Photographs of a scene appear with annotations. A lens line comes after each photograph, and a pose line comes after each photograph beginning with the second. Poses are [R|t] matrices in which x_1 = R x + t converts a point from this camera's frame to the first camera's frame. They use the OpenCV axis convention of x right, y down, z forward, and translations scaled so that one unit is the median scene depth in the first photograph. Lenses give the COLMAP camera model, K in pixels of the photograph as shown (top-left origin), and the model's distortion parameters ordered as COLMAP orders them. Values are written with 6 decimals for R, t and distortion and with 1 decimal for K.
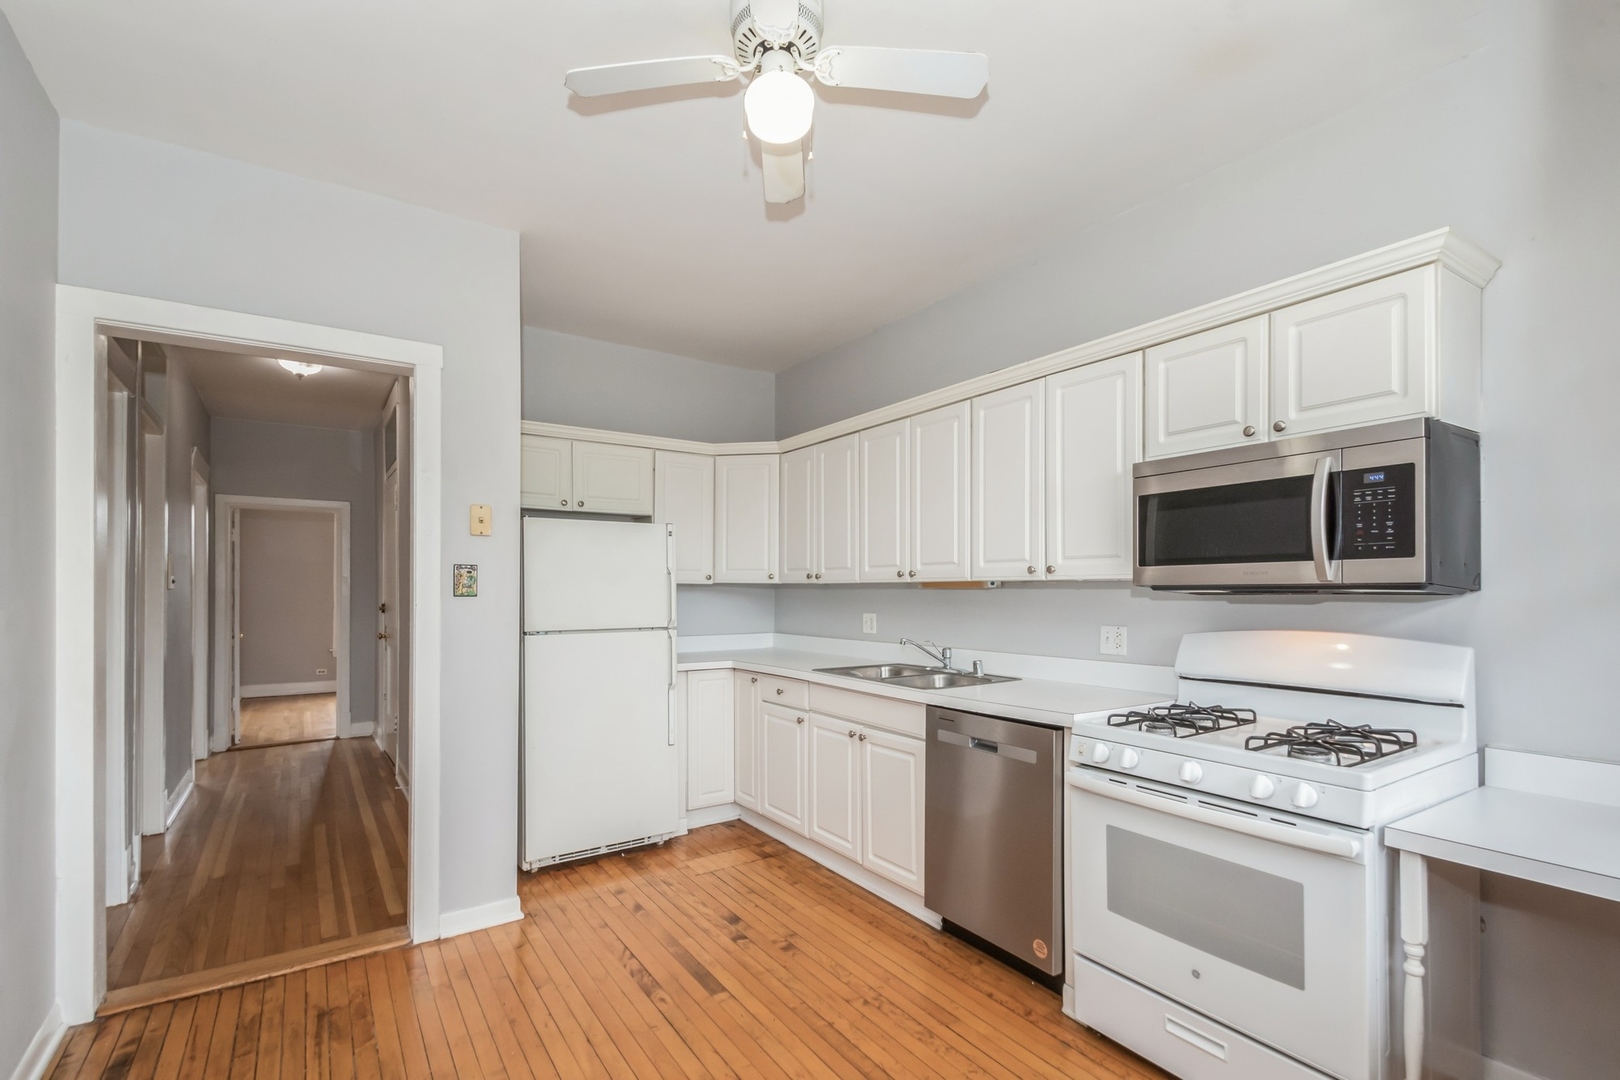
lens RADIAL K [[746.0, 0, 813.3], [0, 746.0, 587.7], [0, 0, 1]] dist [0.000446, 0.000327]
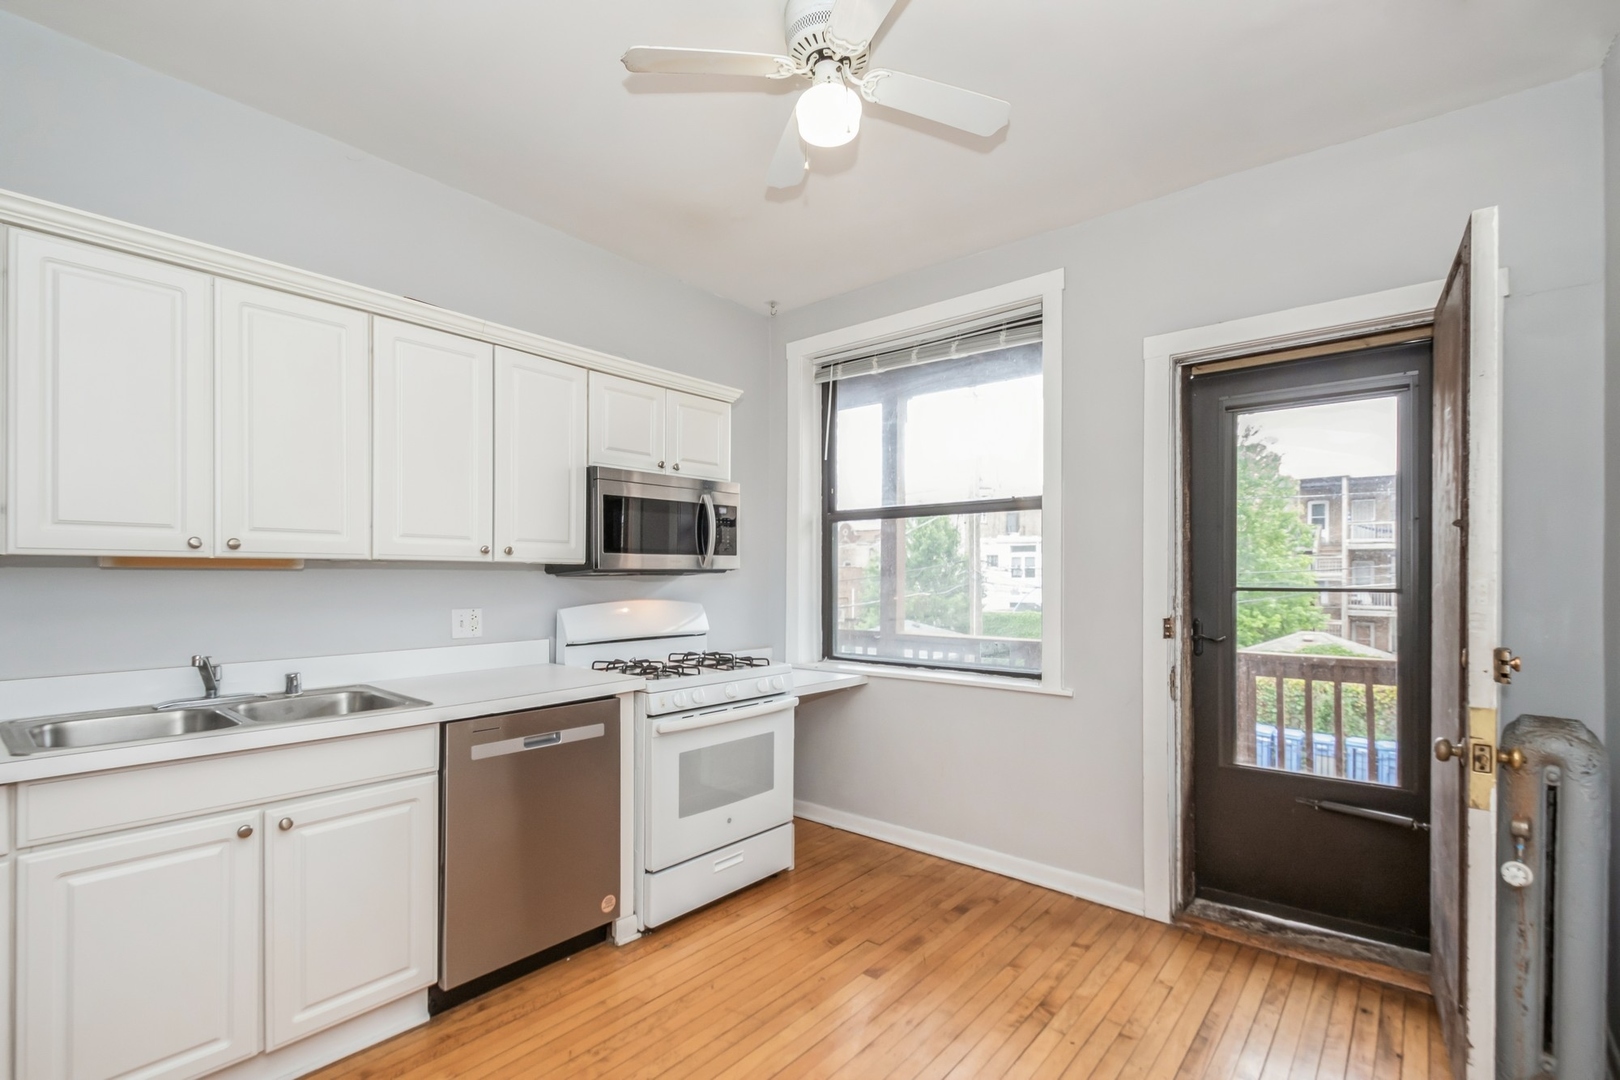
lens RADIAL K [[735.8, 0, 813.0], [0, 735.8, 571.6], [0, 0, 1]] dist [0.002002, 0.000048]
pose [[-0.285734, -0.000632, 0.958309, -0.728665], [-0.007076, 0.999974, -0.001450, 0.000541], [-0.958283, -0.007195, -0.285731, 0.925761]]
